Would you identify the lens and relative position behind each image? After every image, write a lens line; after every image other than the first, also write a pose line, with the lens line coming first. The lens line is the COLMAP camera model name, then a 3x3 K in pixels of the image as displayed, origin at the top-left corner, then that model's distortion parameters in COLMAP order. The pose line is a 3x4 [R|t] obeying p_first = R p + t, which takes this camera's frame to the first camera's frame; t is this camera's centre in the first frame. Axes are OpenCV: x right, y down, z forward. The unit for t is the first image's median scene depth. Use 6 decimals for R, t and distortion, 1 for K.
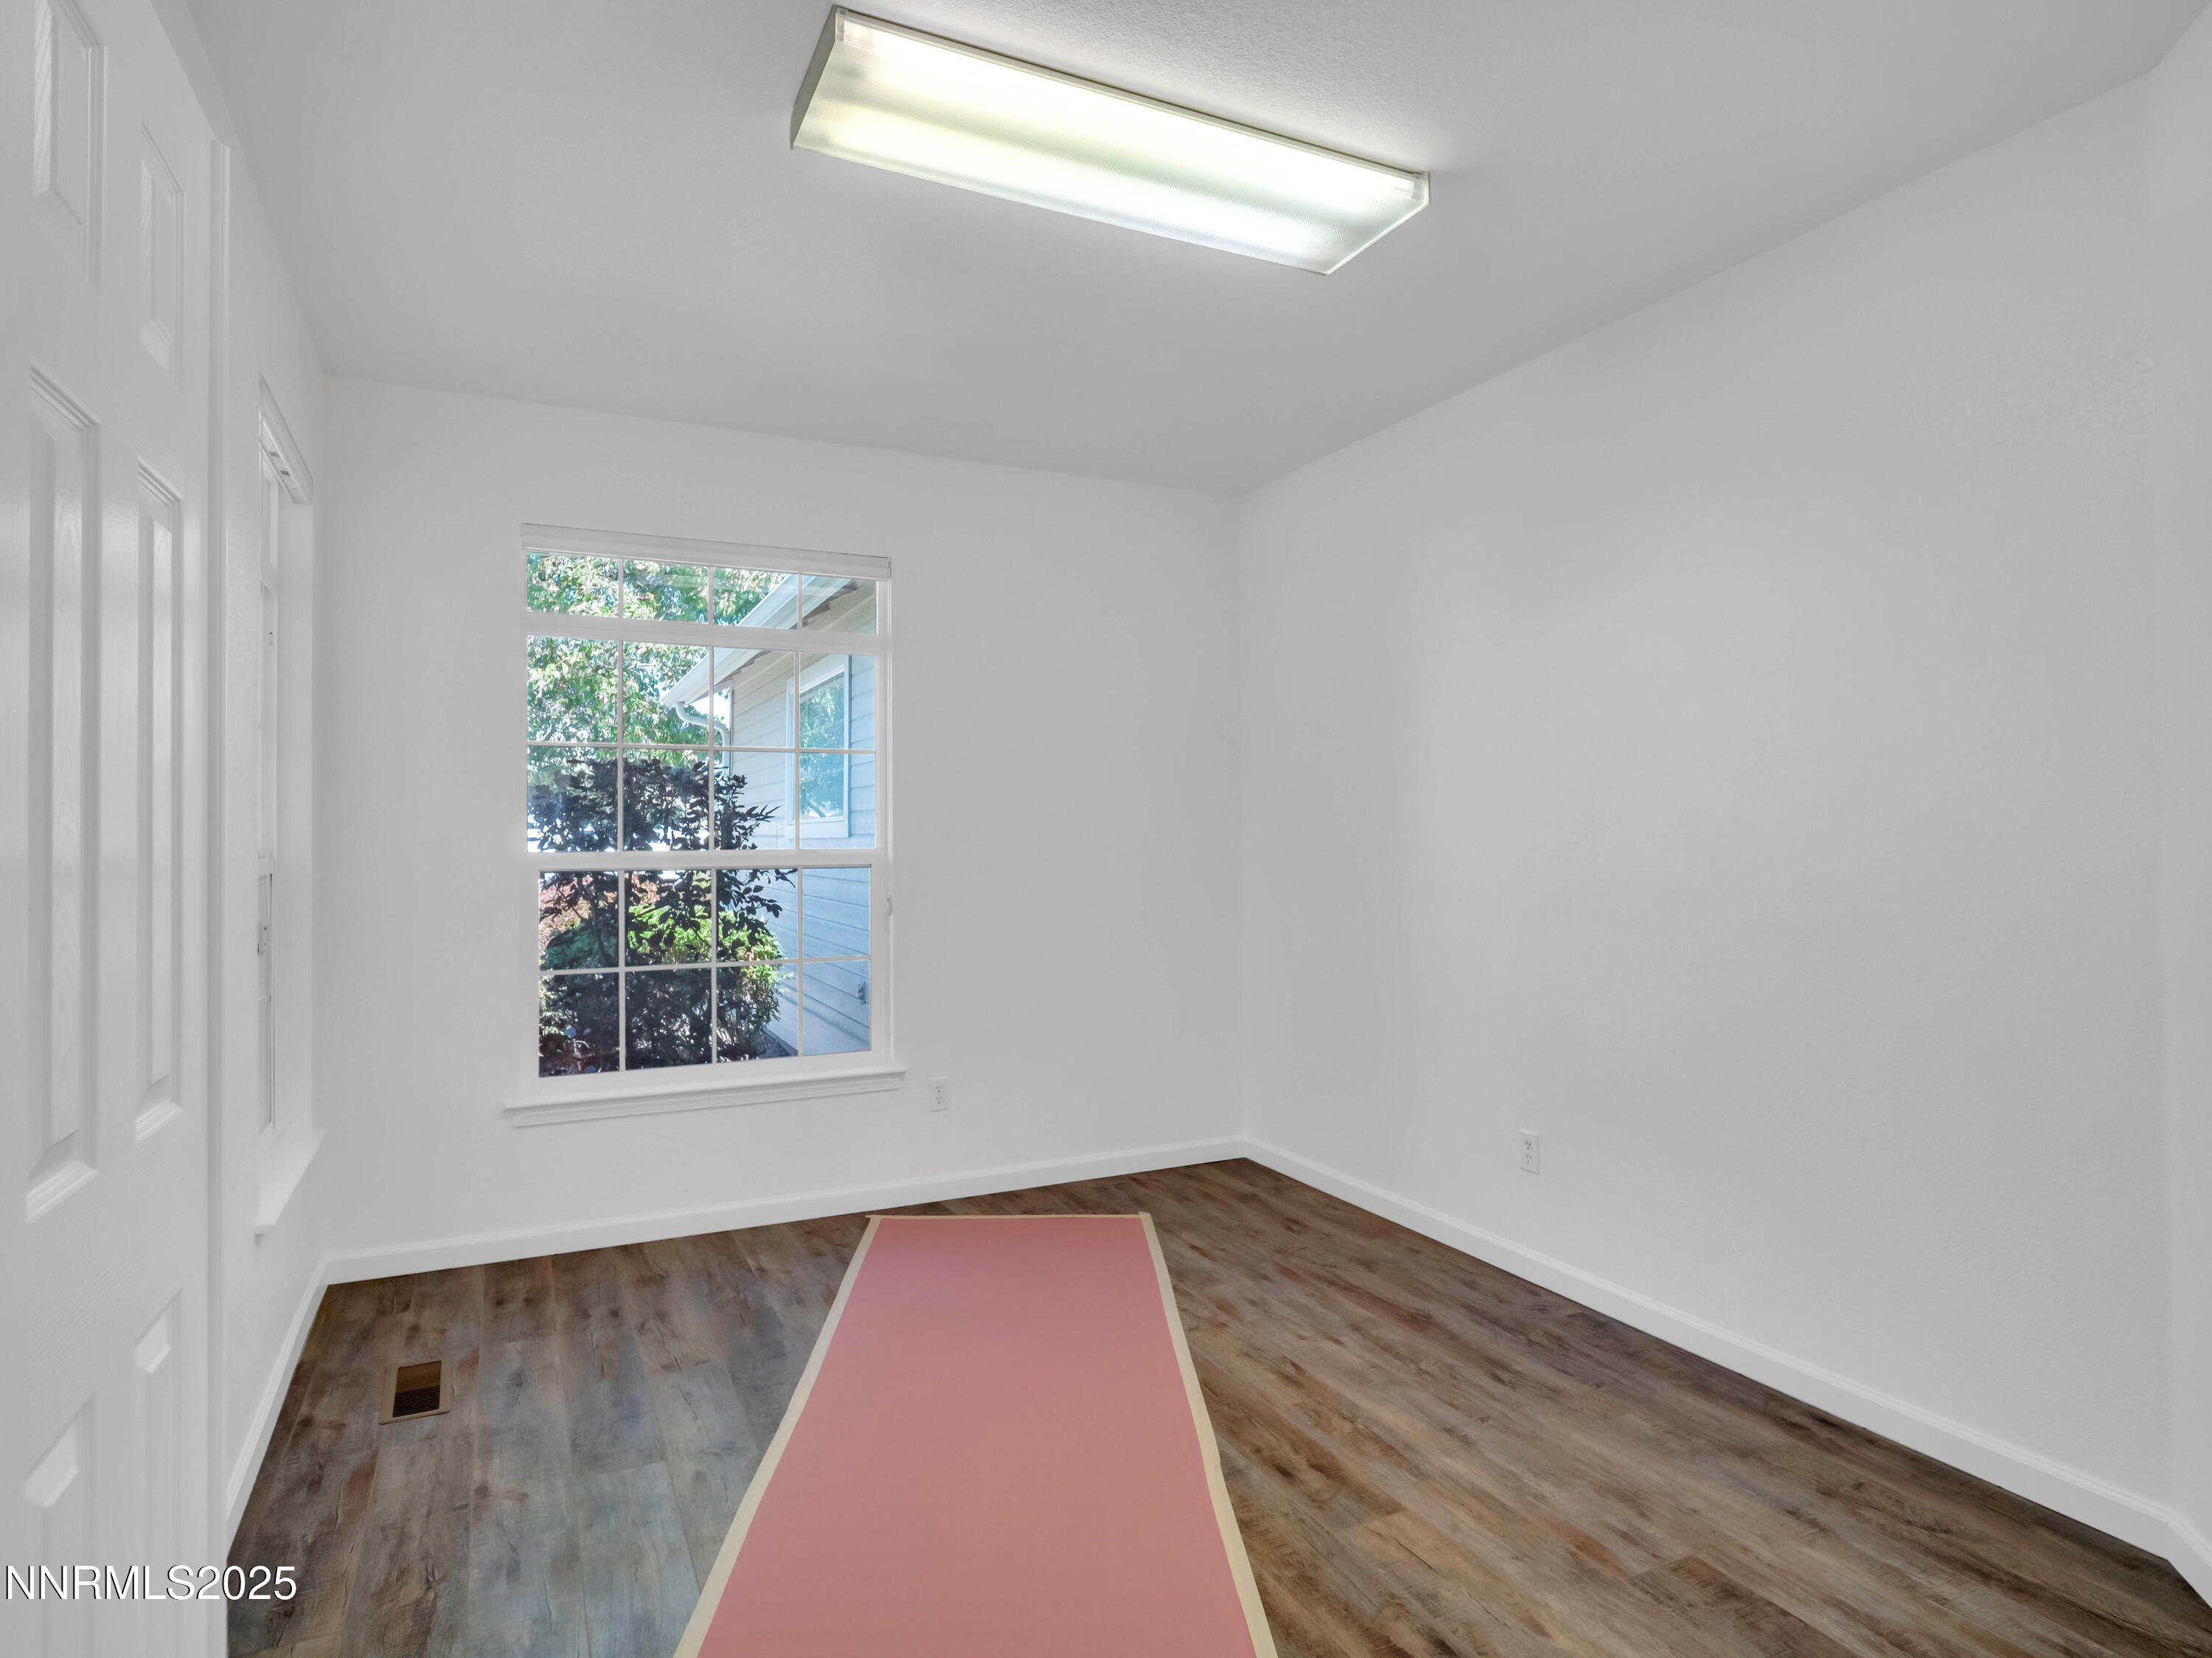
lens RADIAL K [[1230.4, 0, 1106.5], [0, 1230.4, 832.0], [0, 0, 1]] dist [0.003990, 0.002224]
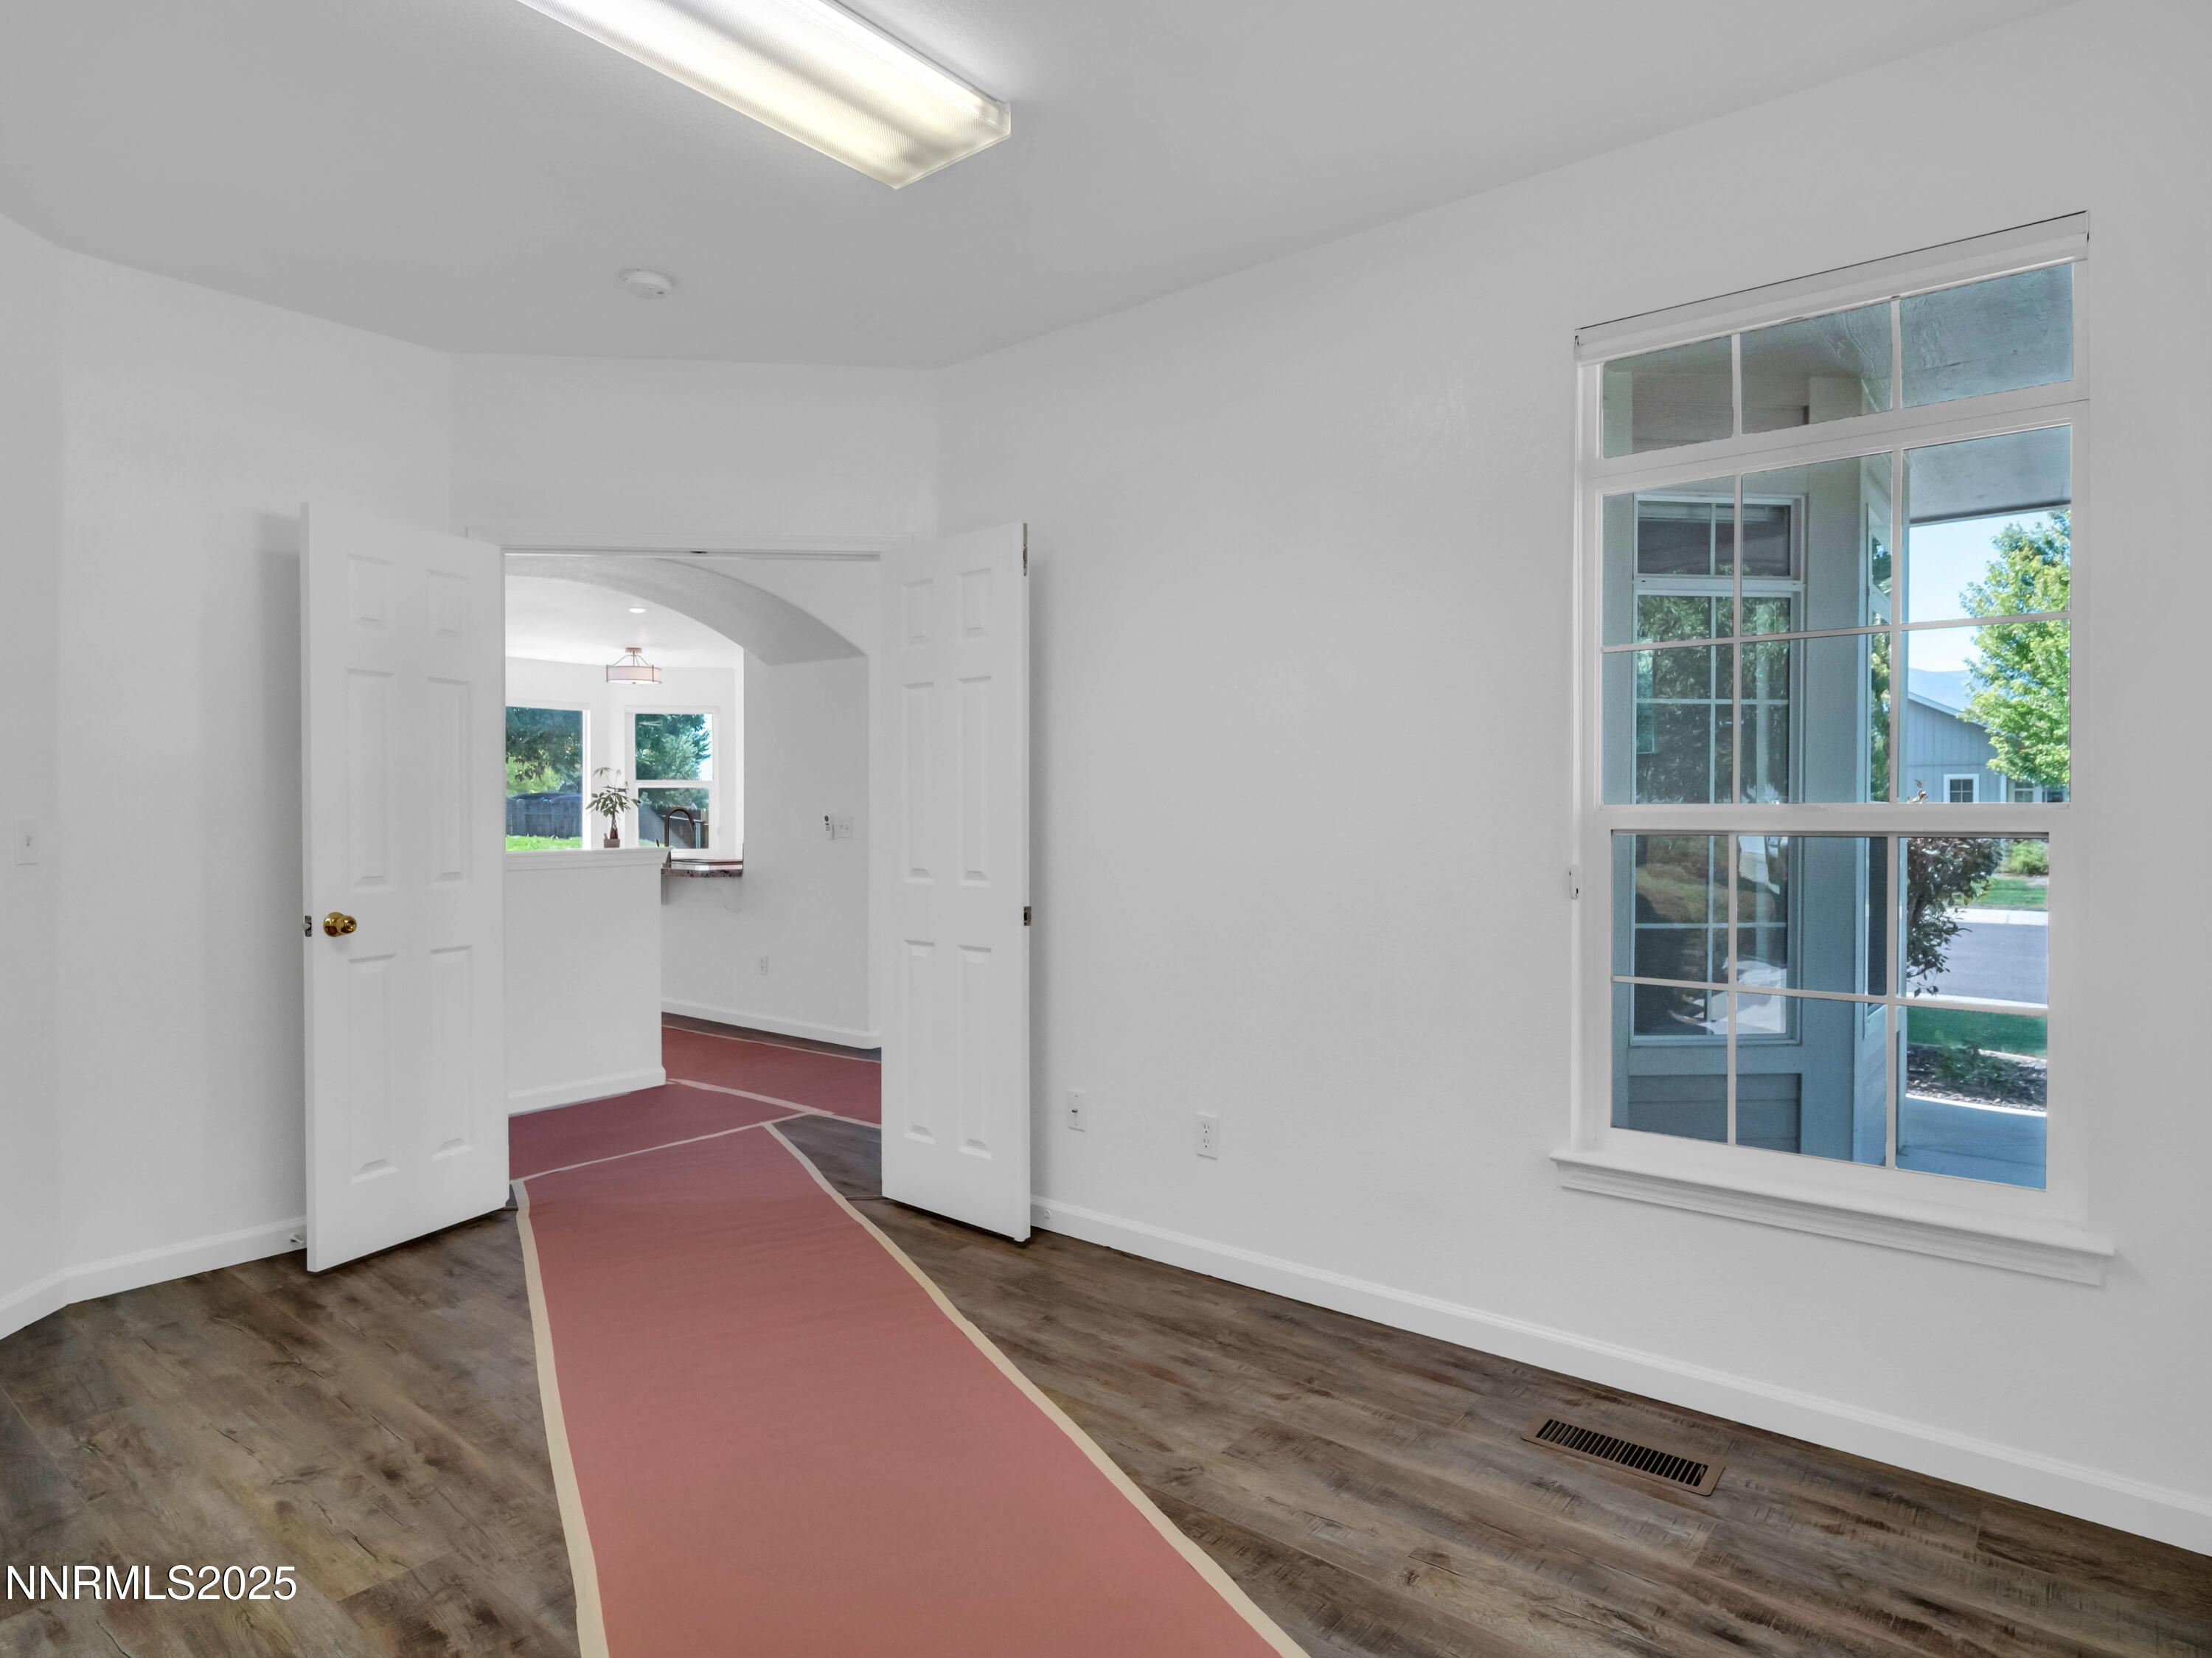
lens RADIAL K [[1230.2, 0, 1106.9], [0, 1230.2, 824.0], [0, 0, 1]] dist [0.003990, 0.002224]
pose [[-0.904878, 0.010220, -0.425548, 0.117033], [0.007710, 0.999941, 0.007619, 0.024145], [0.425601, 0.003613, -0.904904, 1.852126]]
